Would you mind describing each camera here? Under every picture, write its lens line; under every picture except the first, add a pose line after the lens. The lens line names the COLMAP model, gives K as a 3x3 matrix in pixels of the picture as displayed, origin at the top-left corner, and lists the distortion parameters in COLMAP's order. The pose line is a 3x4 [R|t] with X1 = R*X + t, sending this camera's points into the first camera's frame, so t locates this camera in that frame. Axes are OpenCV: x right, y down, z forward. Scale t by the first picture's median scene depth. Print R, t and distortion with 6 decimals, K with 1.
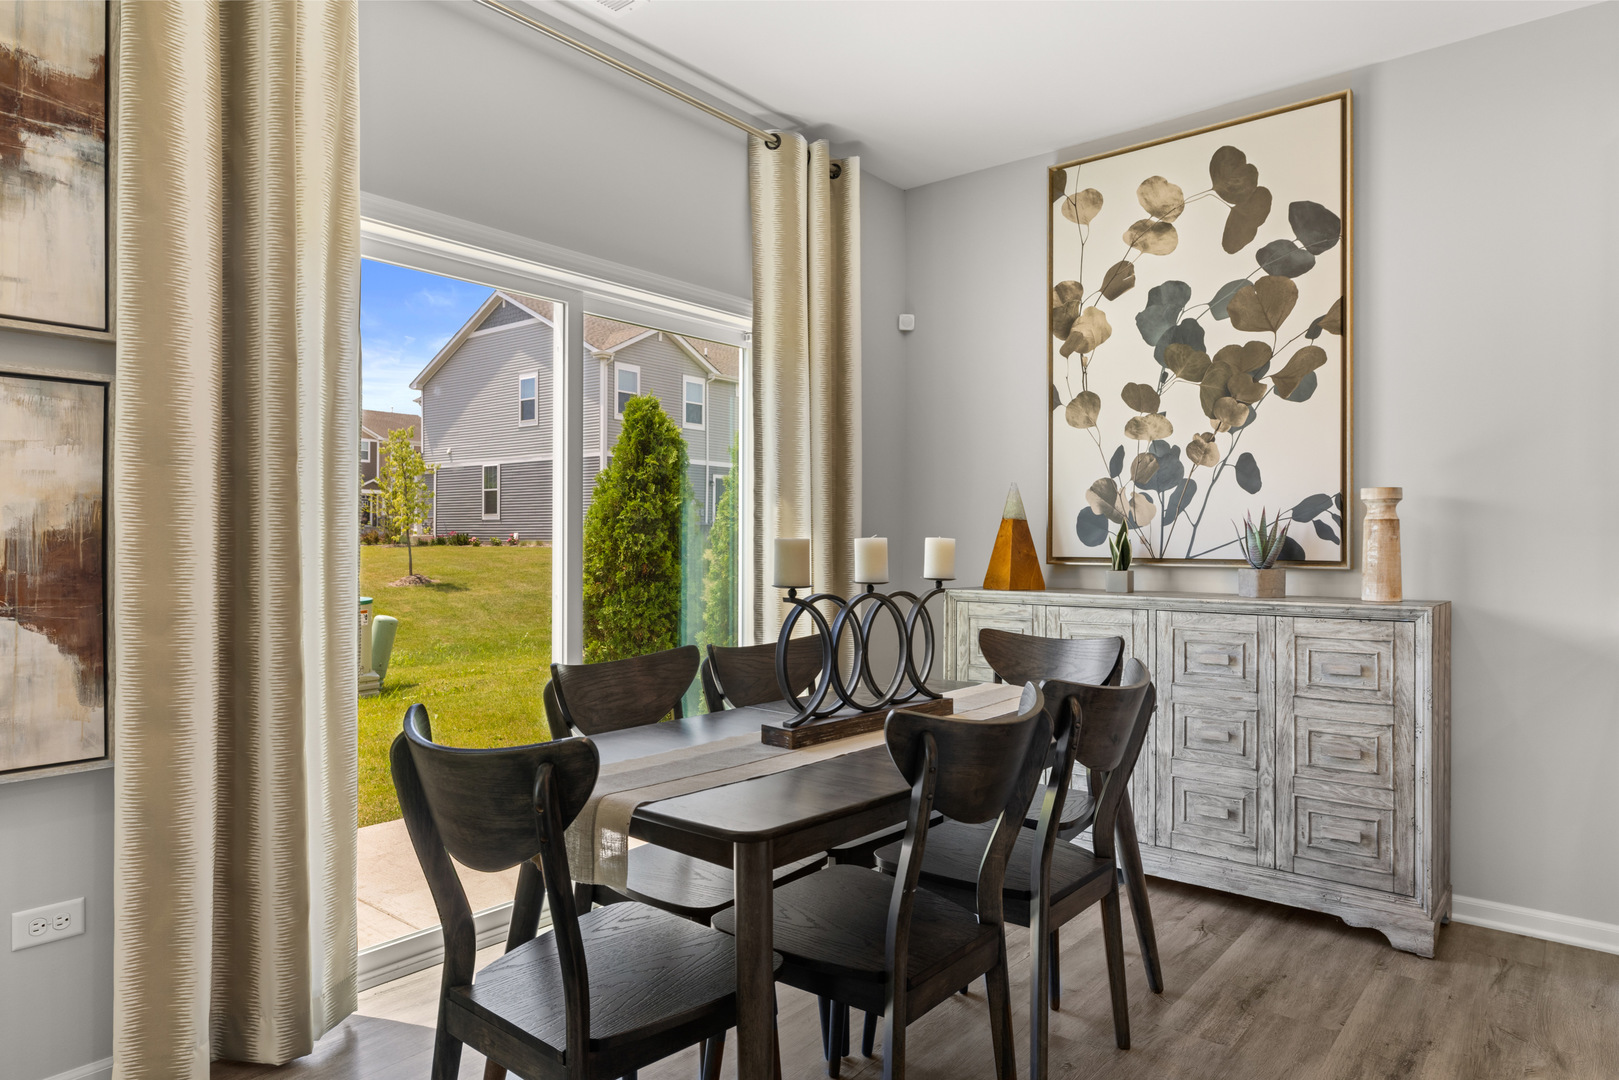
lens RADIAL K [[977.3, 0, 814.1], [0, 977.3, 541.4], [0, 0, 1]] dist [-0.004871, 0.000877]
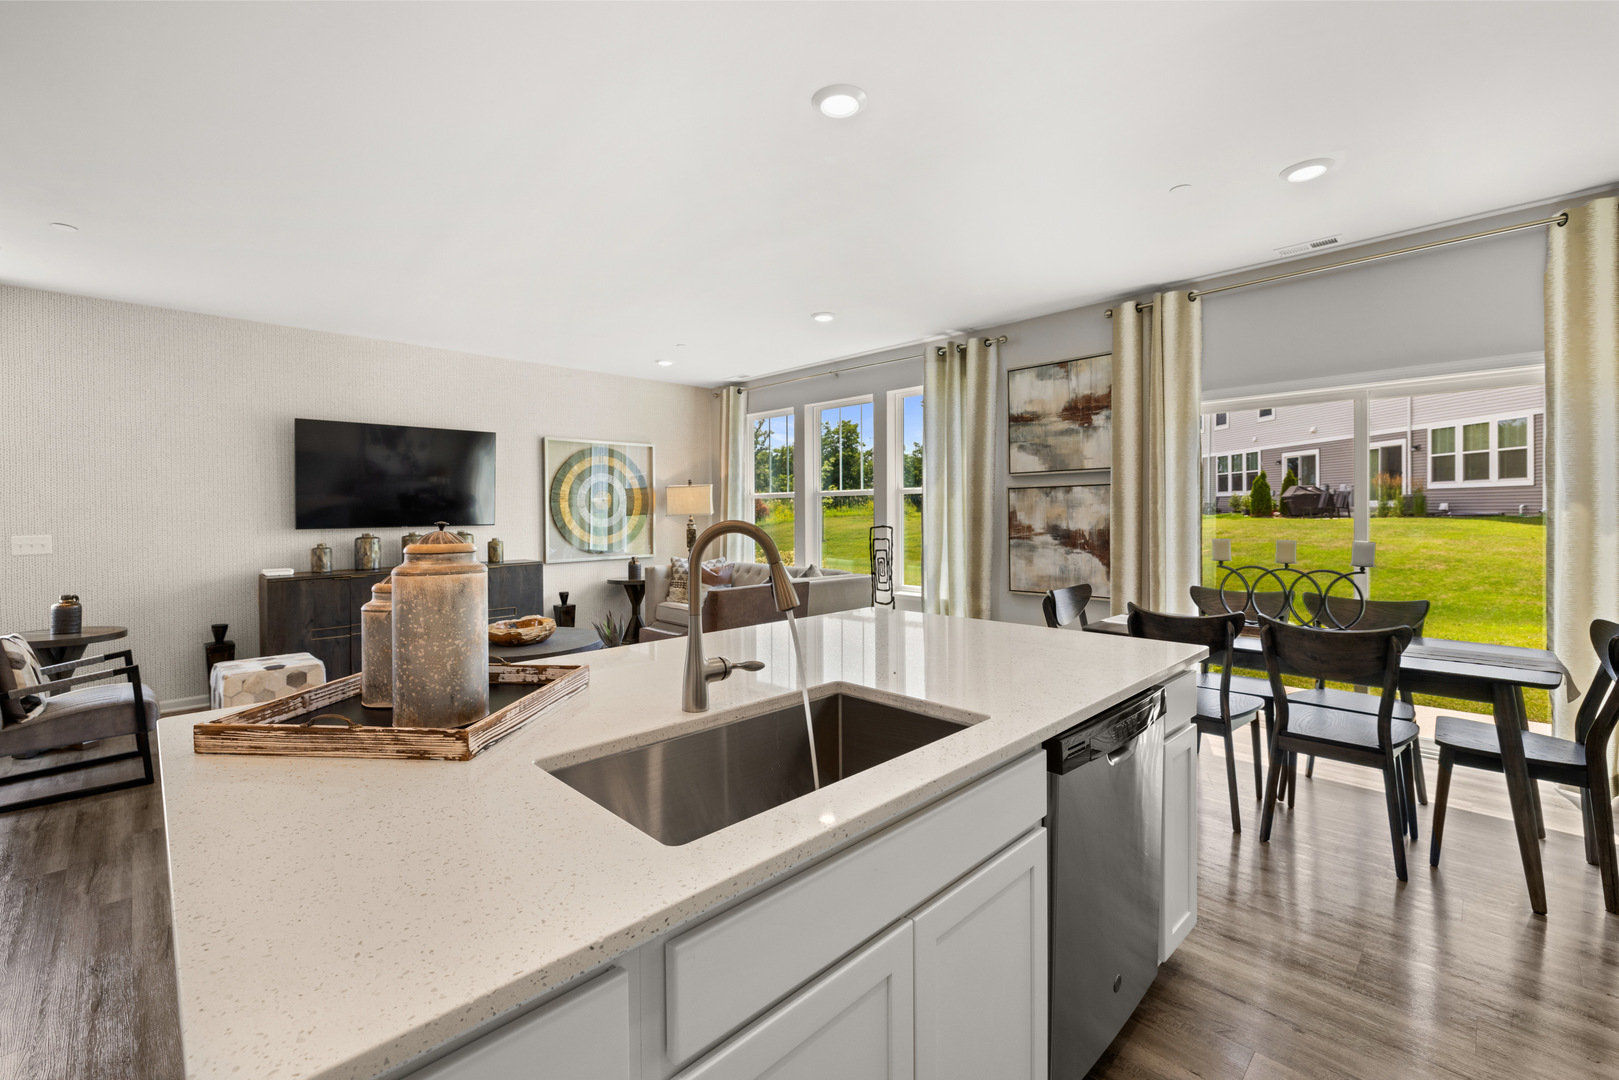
lens RADIAL K [[682.3, 0, 805.8], [0, 682.3, 519.5], [0, 0, 1]] dist [-0.001241, -0.000464]
pose [[-0.105562, 0.008724, -0.994374, 1.028045], [0.009838, 0.999922, 0.007728, -0.043787], [0.994364, -0.008967, -0.105640, 0.131858]]
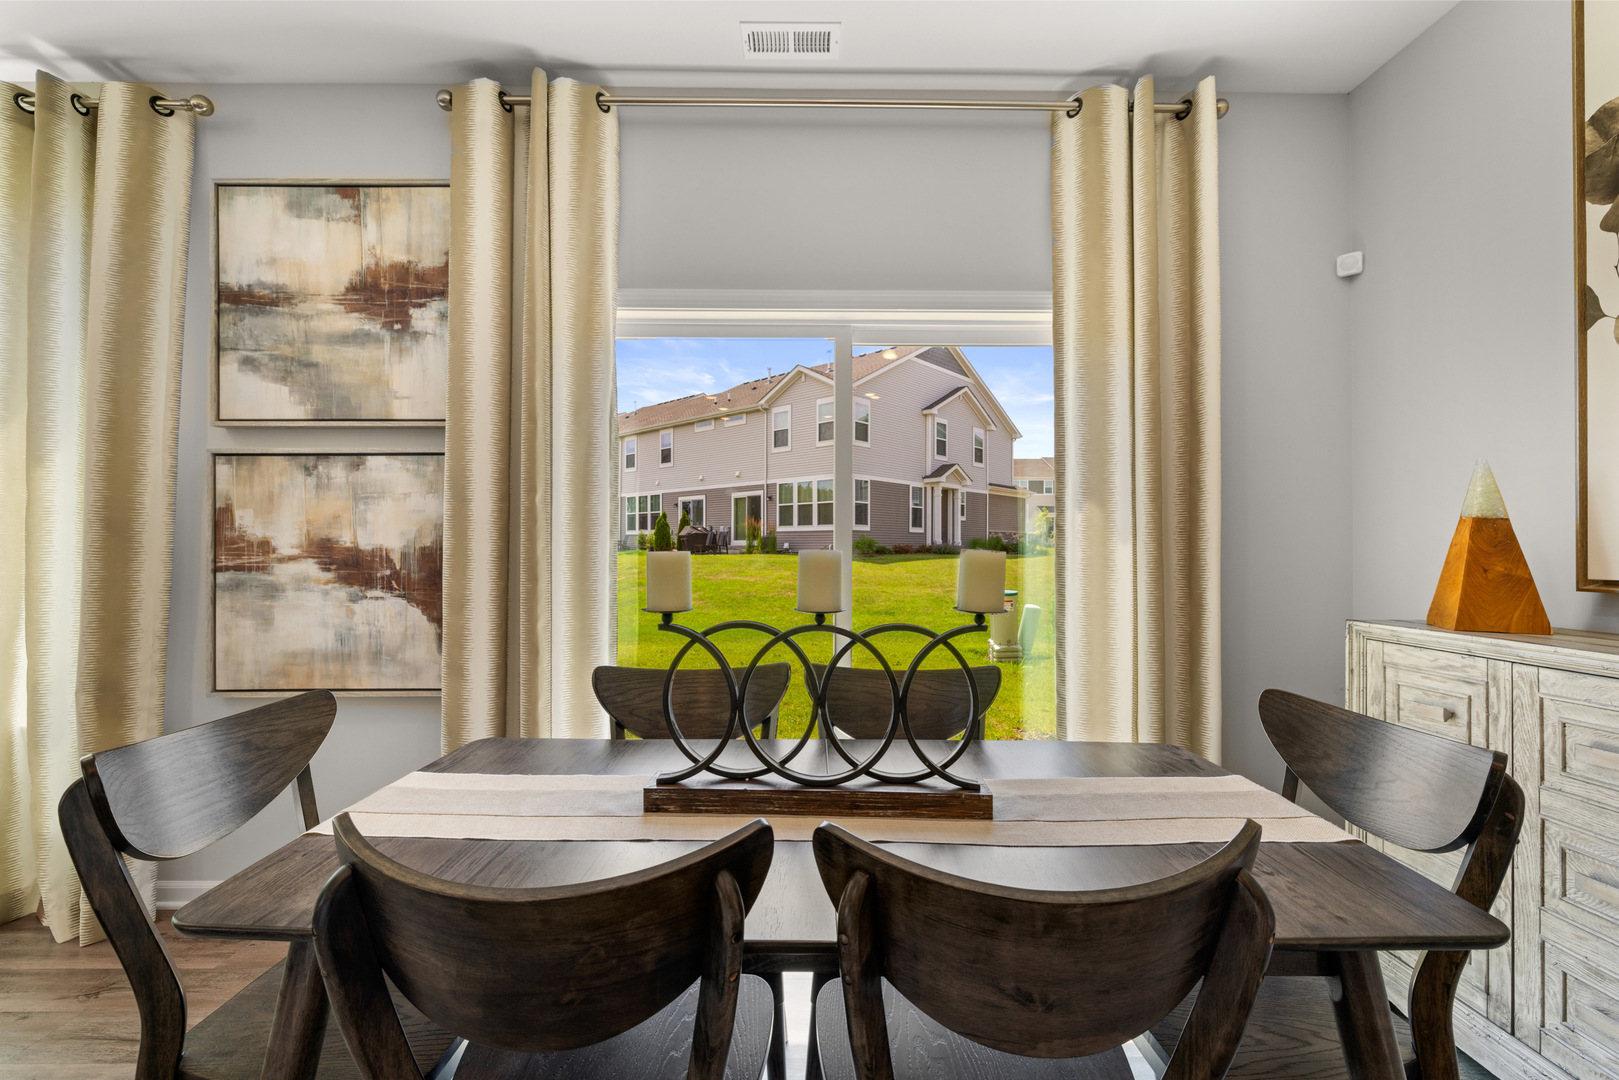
lens RADIAL K [[682.3, 0, 807.0], [0, 682.3, 544.6], [0, 0, 1]] dist [-0.001241, -0.000464]
pose [[0.642530, -0.006768, -0.766231, 0.305391], [0.000874, 0.999967, -0.008100, -0.002742], [0.766260, 0.004535, 0.642514, 0.450655]]
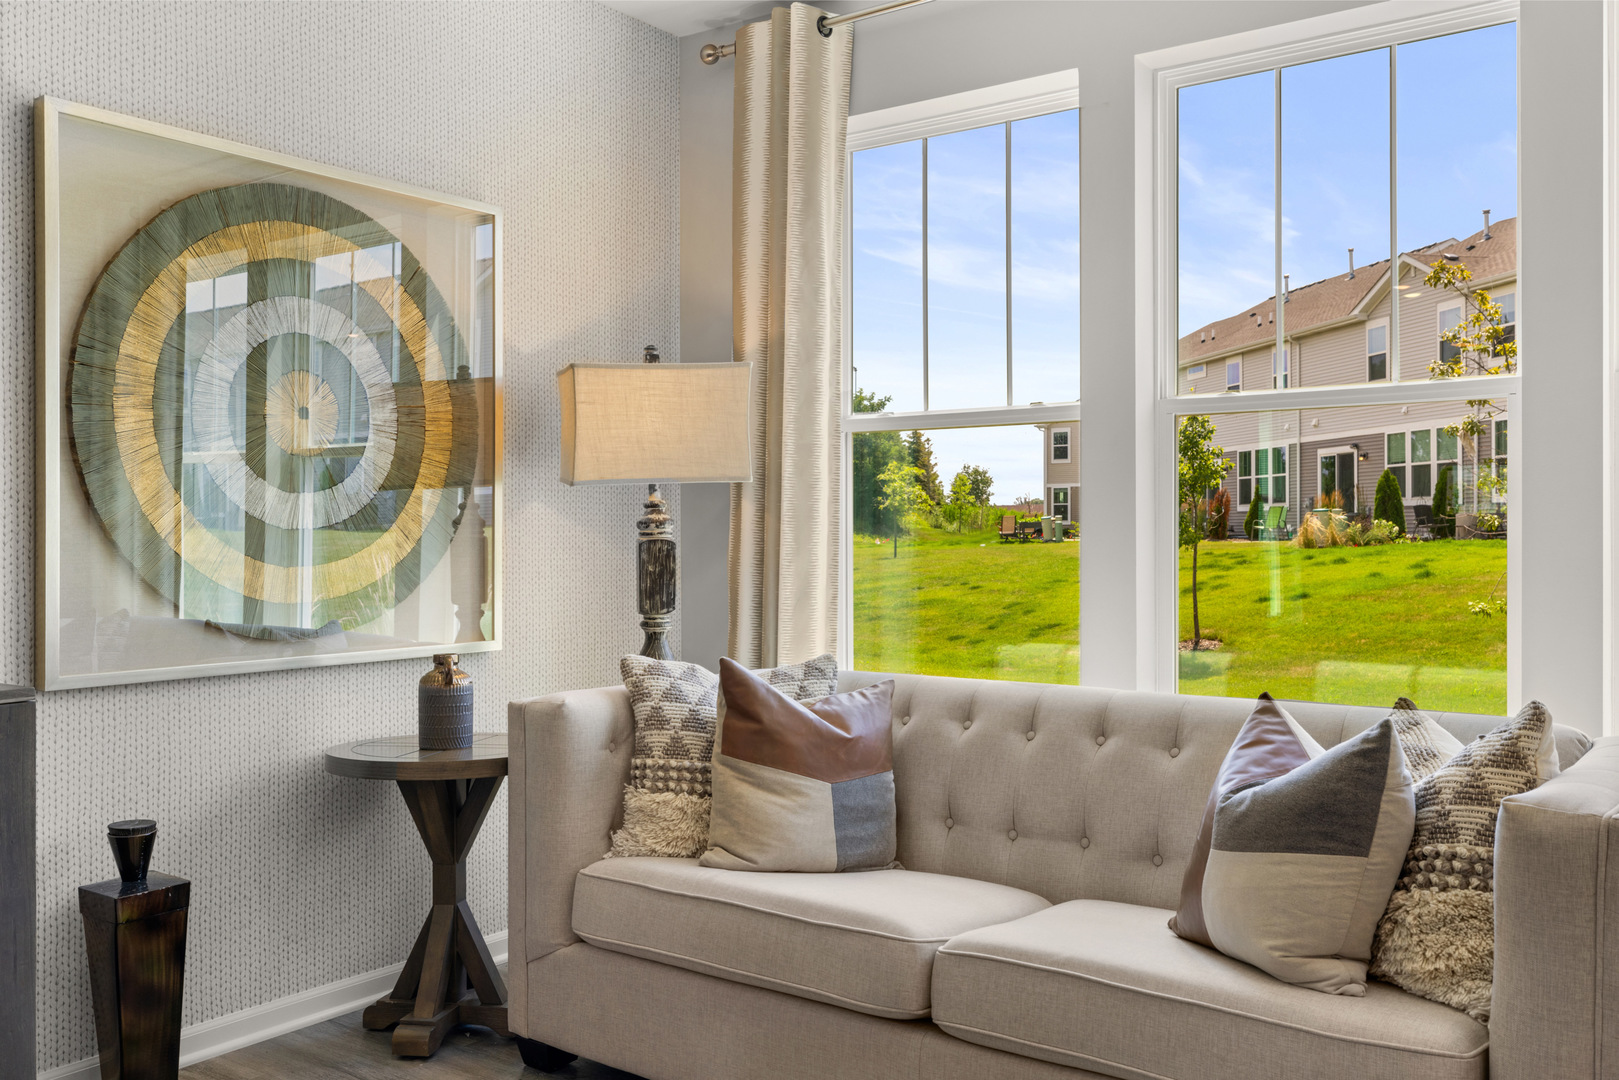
lens RADIAL K [[1378.4, 0, 808.9], [0, 1378.4, 542.7], [0, 0, 1]] dist [-0.006596, -0.002484]
pose [[0.059250, 0.001816, -0.998242, 0.009645], [0.004519, 0.999988, 0.002087, 0.000483], [0.998233, -0.004635, 0.059241, -0.409639]]
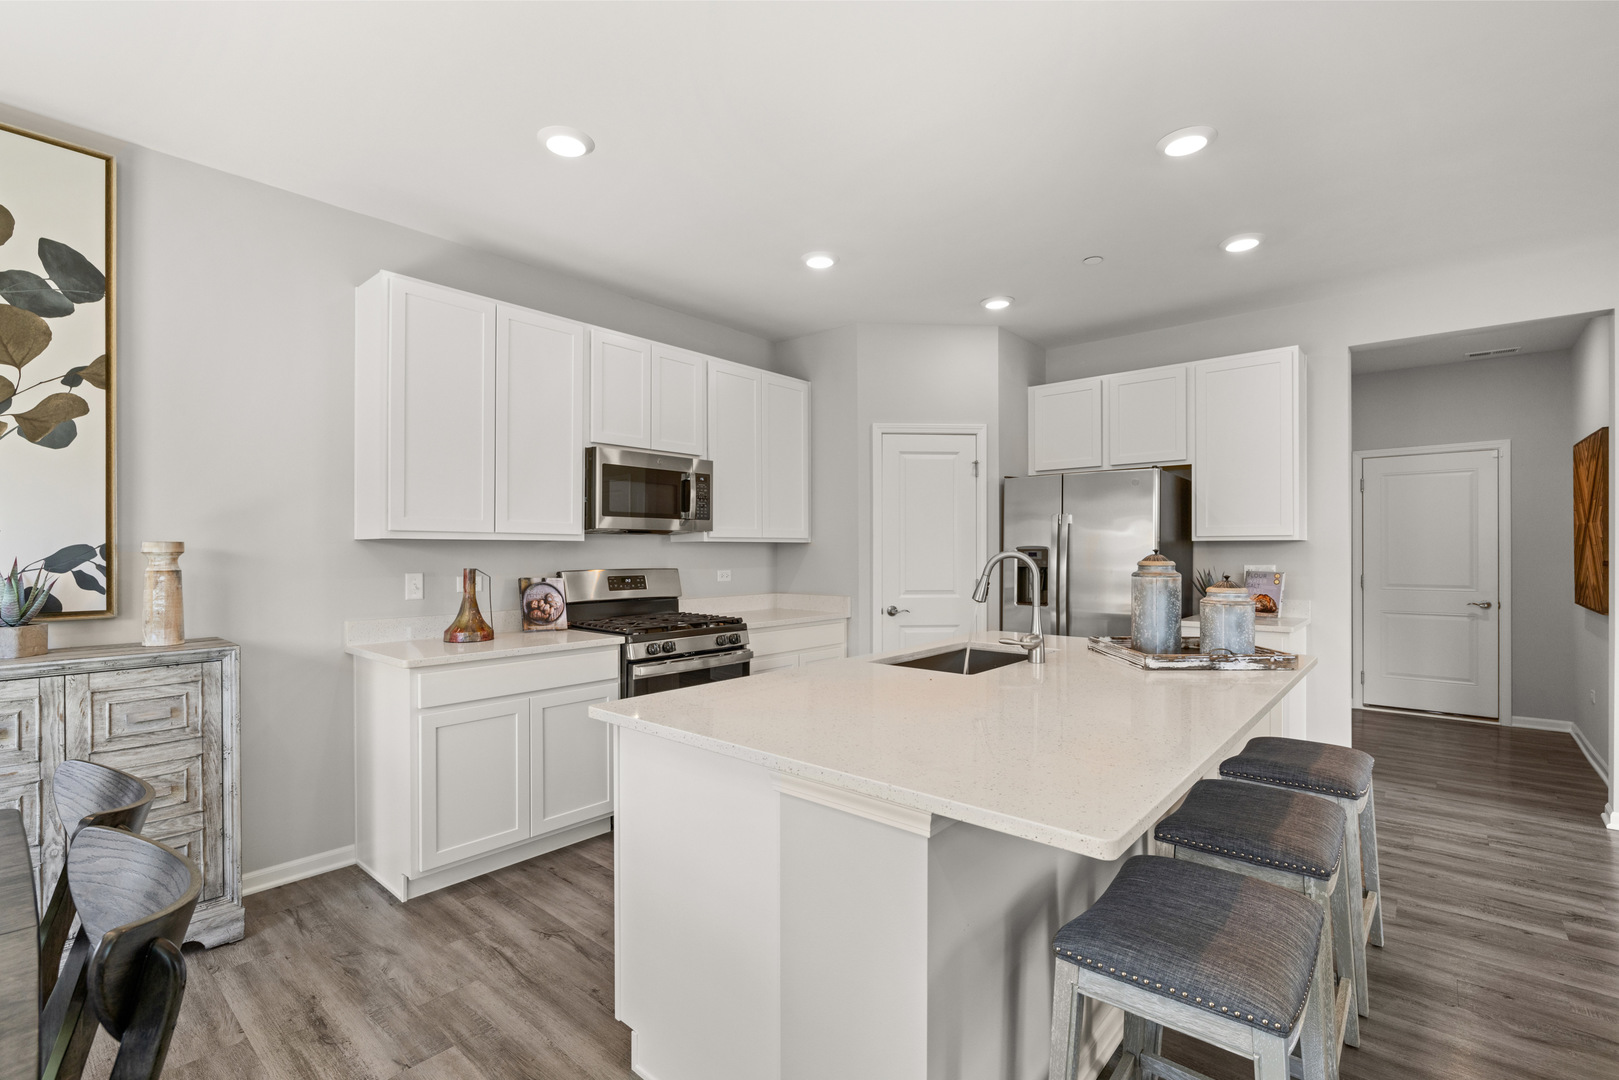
lens RADIAL K [[721.5, 0, 796.1], [0, 721.5, 551.6], [0, 0, 1]] dist [-0.010015, 0.000991]
pose [[0.038206, -0.005616, 0.999254, -0.184282], [0.003250, 0.999980, 0.005496, -0.043088], [-0.999265, 0.003038, 0.038223, 0.243945]]
